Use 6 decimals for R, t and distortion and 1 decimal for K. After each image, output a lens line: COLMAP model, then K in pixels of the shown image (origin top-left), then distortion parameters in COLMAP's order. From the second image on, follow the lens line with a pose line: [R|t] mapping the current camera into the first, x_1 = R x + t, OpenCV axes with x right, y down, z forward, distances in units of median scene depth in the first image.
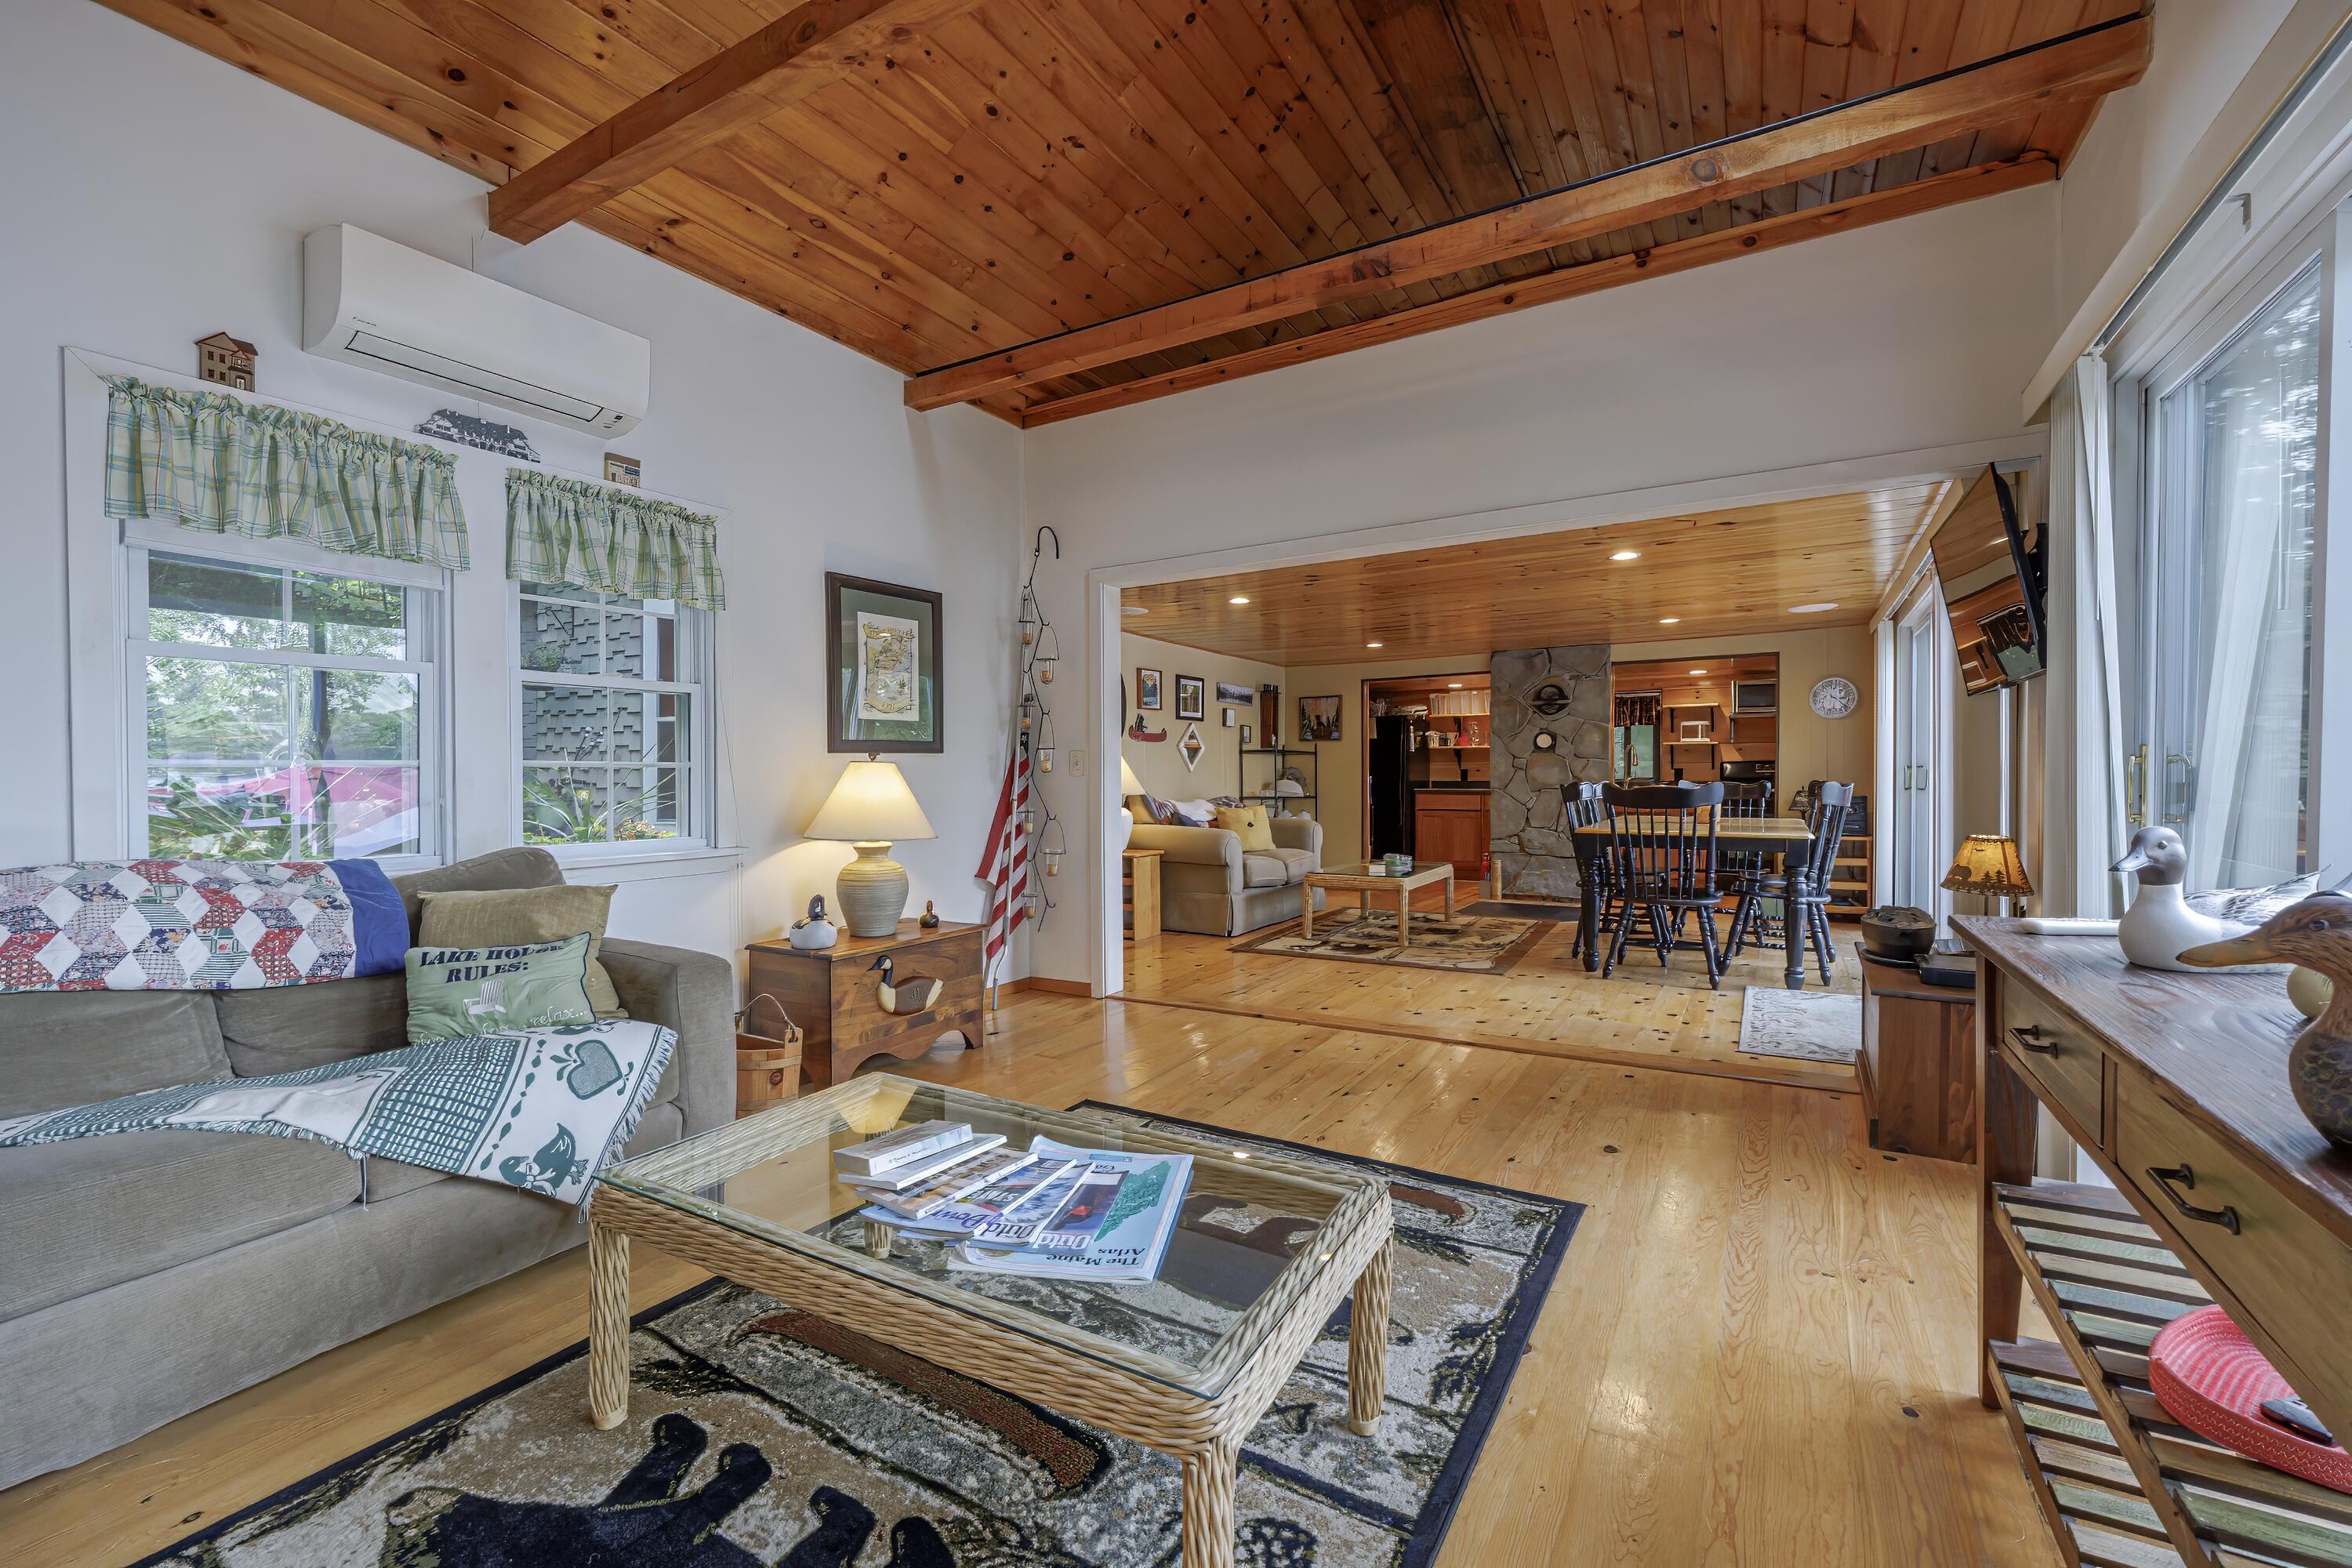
lens RADIAL K [[996.9, 0, 1160.7], [0, 996.9, 782.9], [0, 0, 1]] dist [-0.006502, -0.000619]
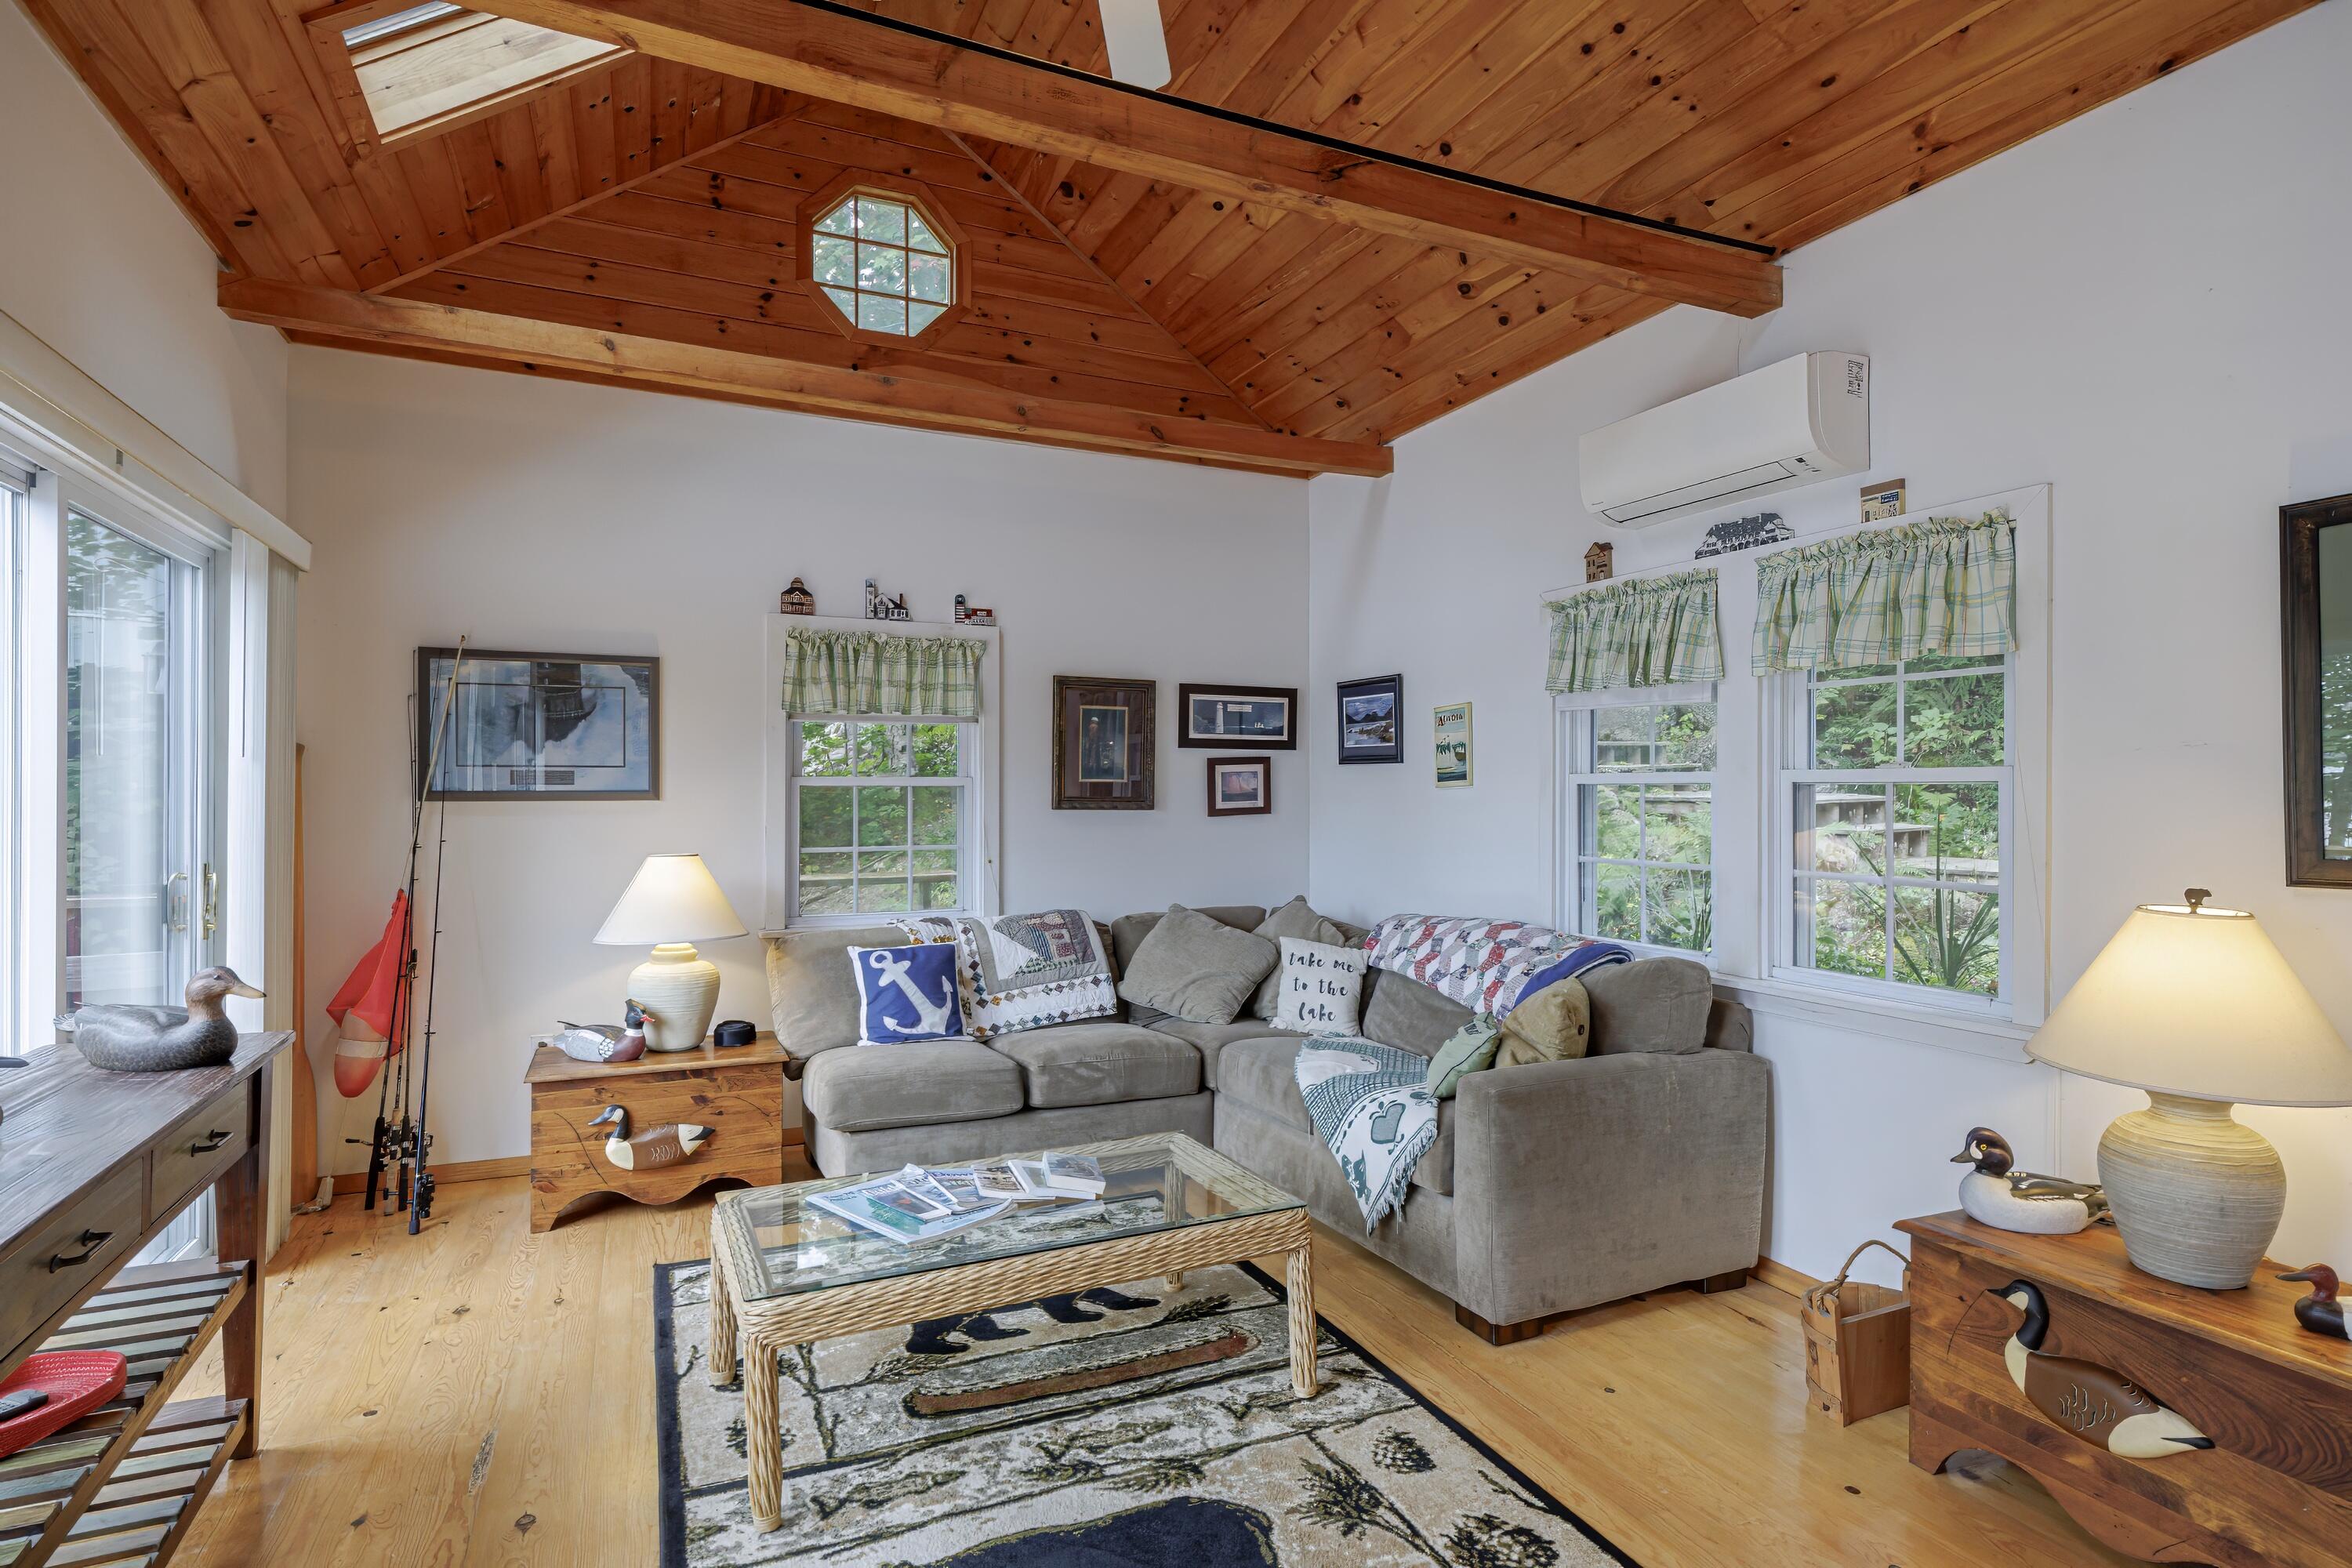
lens RADIAL K [[1180.4, 0, 1177.4], [0, 1180.4, 790.8], [0, 0, 1]] dist [-0.005098, 0.000676]
pose [[-0.561106, -0.005038, -0.827729, 0.844063], [-0.015126, 0.999877, 0.004168, -0.136928], [0.827606, 0.014859, -0.561113, 1.717843]]
